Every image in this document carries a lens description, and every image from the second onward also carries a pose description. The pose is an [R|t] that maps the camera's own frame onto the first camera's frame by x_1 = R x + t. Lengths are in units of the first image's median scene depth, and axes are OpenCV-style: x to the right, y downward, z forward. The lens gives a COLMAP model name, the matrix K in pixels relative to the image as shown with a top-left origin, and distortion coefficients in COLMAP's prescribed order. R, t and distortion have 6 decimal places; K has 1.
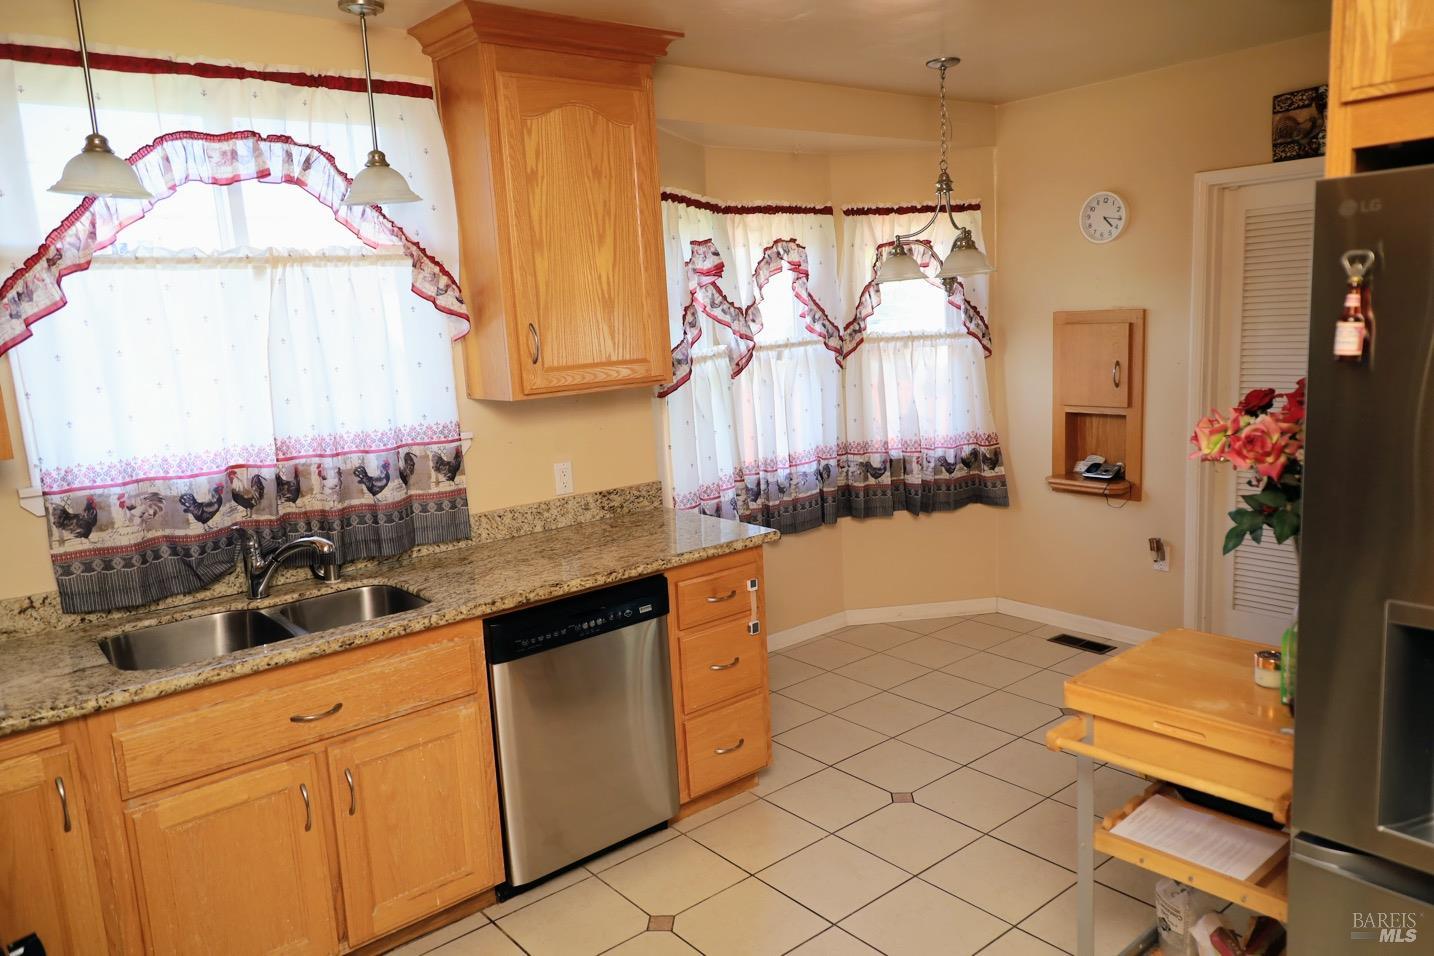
lens RADIAL K [[1027.6, 0, 721.6], [0, 1027.6, 480.4], [0, 0, 1]] dist [0.025533, -0.005627]
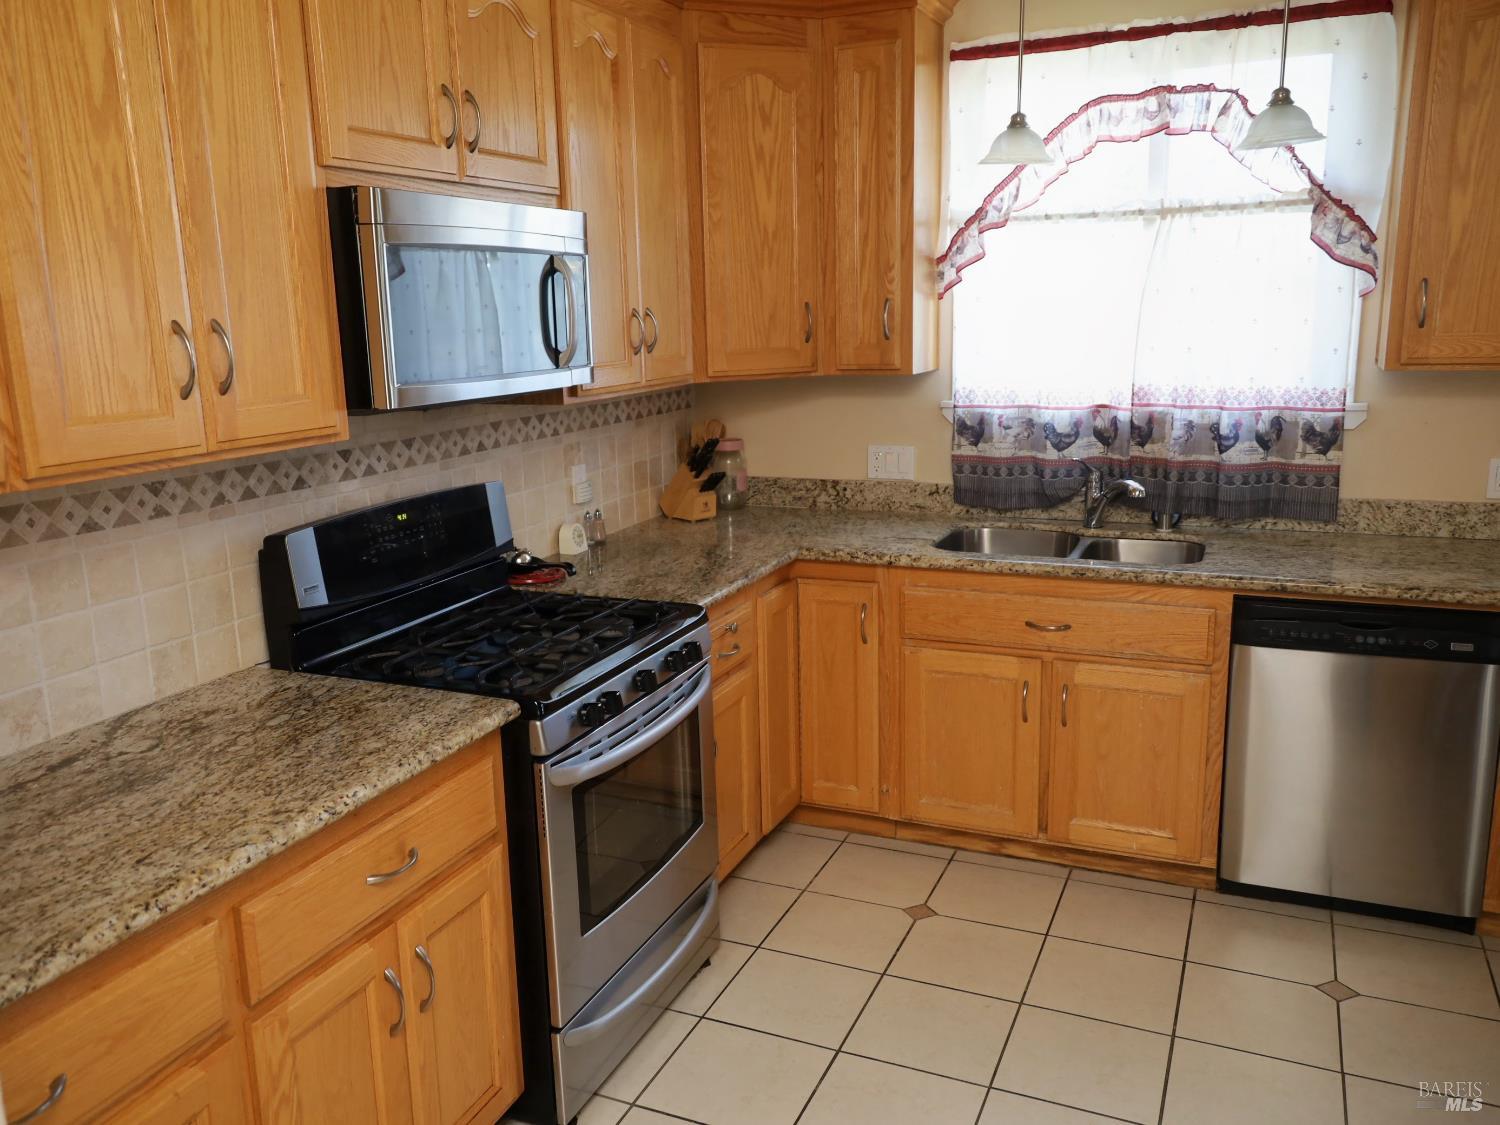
lens RADIAL K [[1196.1, 0, 734.2], [0, 1196.1, 569.2], [0, 0, 1]] dist [0.027984, -0.012756]
pose [[0.441367, 0.235317, -0.865922, 0.450276], [-0.148172, 0.970867, 0.188312, -0.024557], [0.885008, 0.045191, 0.463377, 0.064776]]
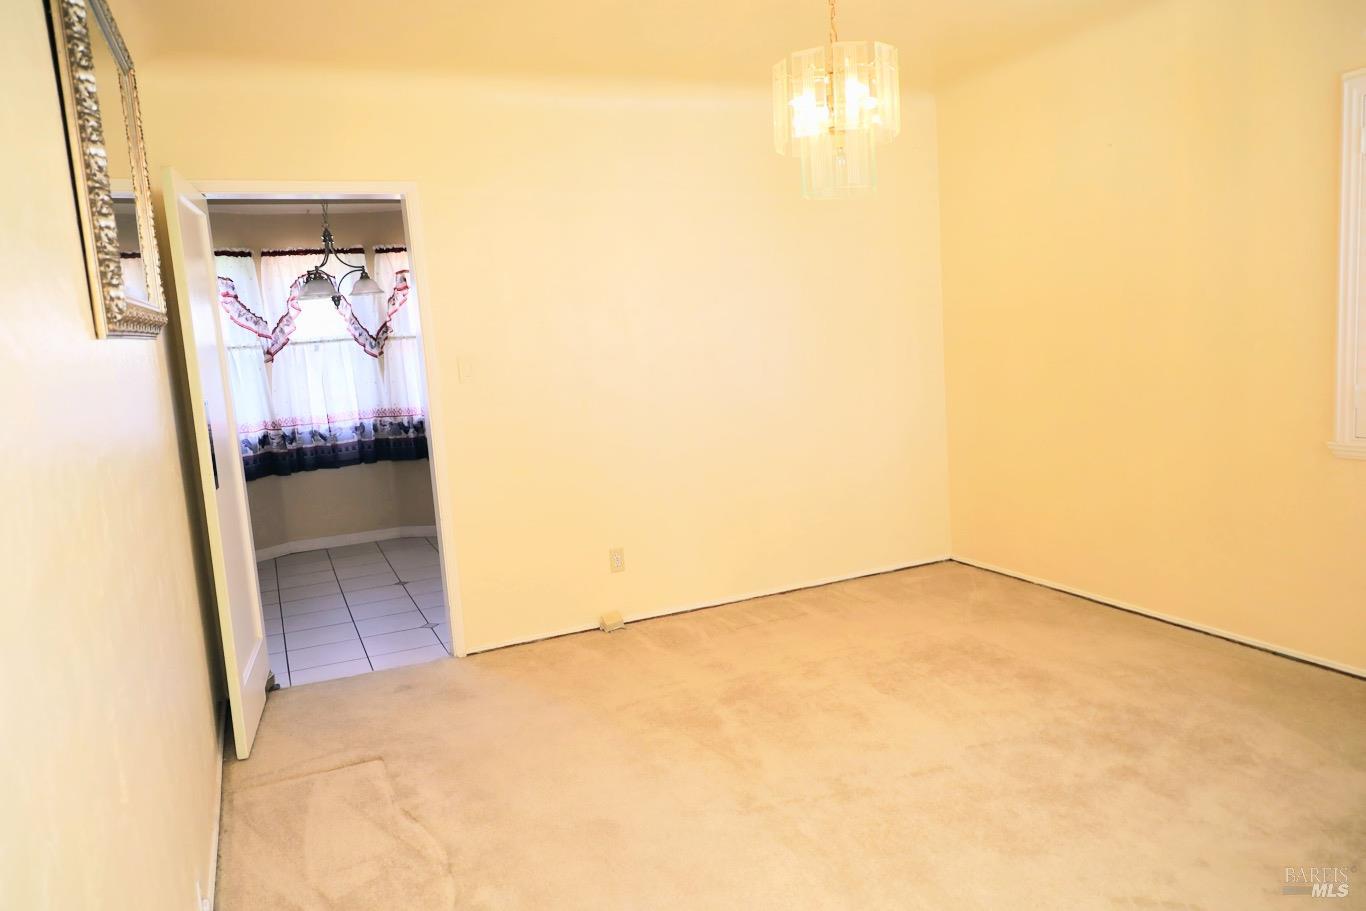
lens RADIAL K [[978.9, 0, 687.0], [0, 978.9, 460.5], [0, 0, 1]] dist [0.025533, -0.005627]
pose [[0.963221, 0.027569, -0.267292, 1.419898], [-0.032407, 0.999381, -0.013705, 0.065336], [0.266748, 0.021864, 0.963518, -0.344228]]
